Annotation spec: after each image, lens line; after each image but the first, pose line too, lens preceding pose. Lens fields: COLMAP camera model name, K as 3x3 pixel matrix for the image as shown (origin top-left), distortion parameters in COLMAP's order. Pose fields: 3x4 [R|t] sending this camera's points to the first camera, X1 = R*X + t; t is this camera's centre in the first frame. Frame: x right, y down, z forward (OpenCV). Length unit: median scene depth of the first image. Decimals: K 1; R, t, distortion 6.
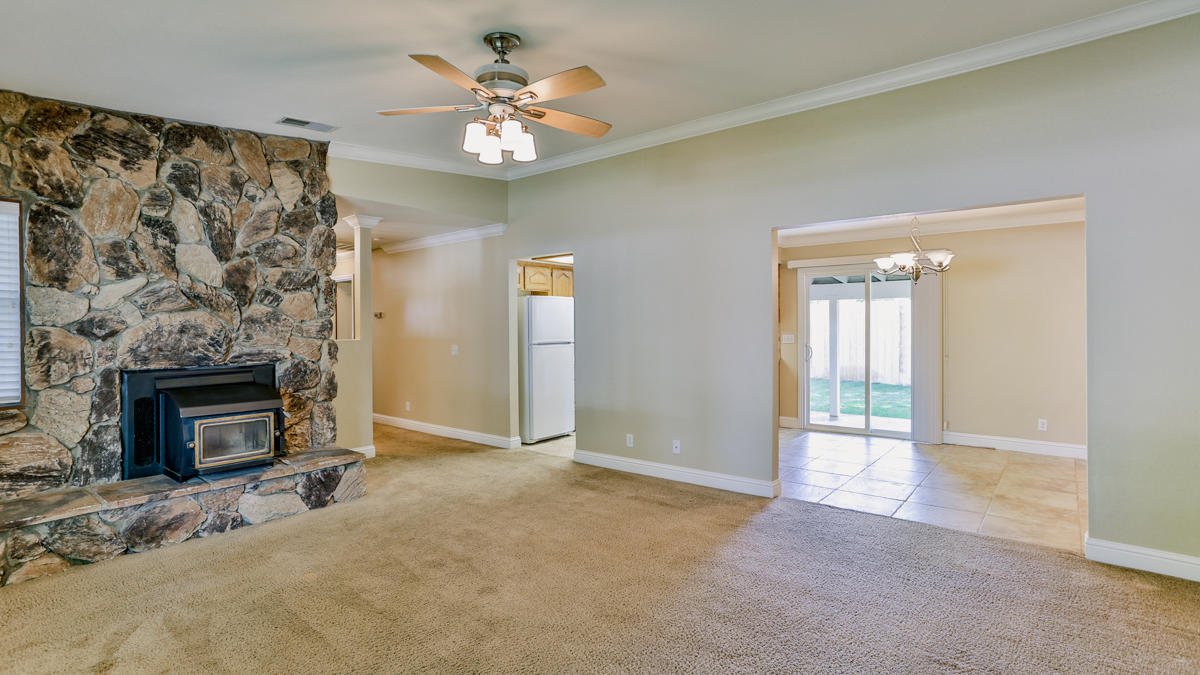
lens RADIAL K [[586.6, 0, 600.0], [0, 586.6, 337.5], [0, 0, 1]] dist [0.028890, 0.000515]
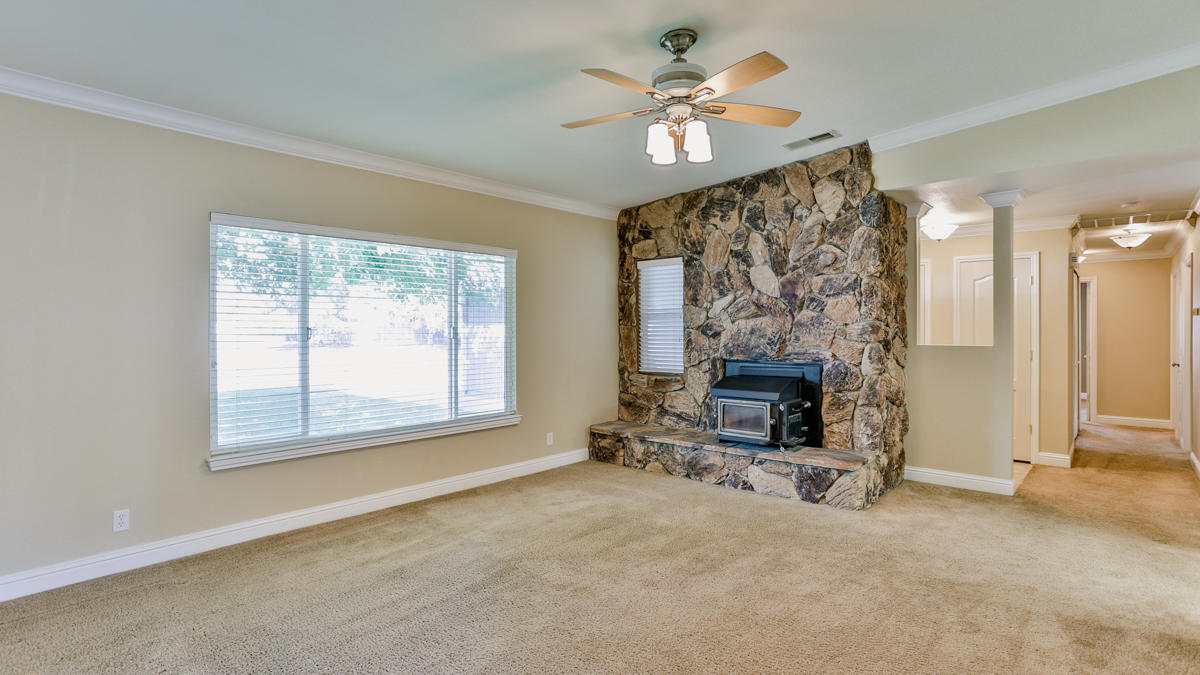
lens RADIAL K [[609.5, 0, 600.0], [0, 609.5, 337.5], [0, 0, 1]] dist [-0.001009, 0.000330]
pose [[-0.031245, 0.018897, -0.999333, 0.658759], [-0.019872, 0.999612, 0.019523, -0.019847], [0.999314, 0.020469, -0.030858, 0.701386]]
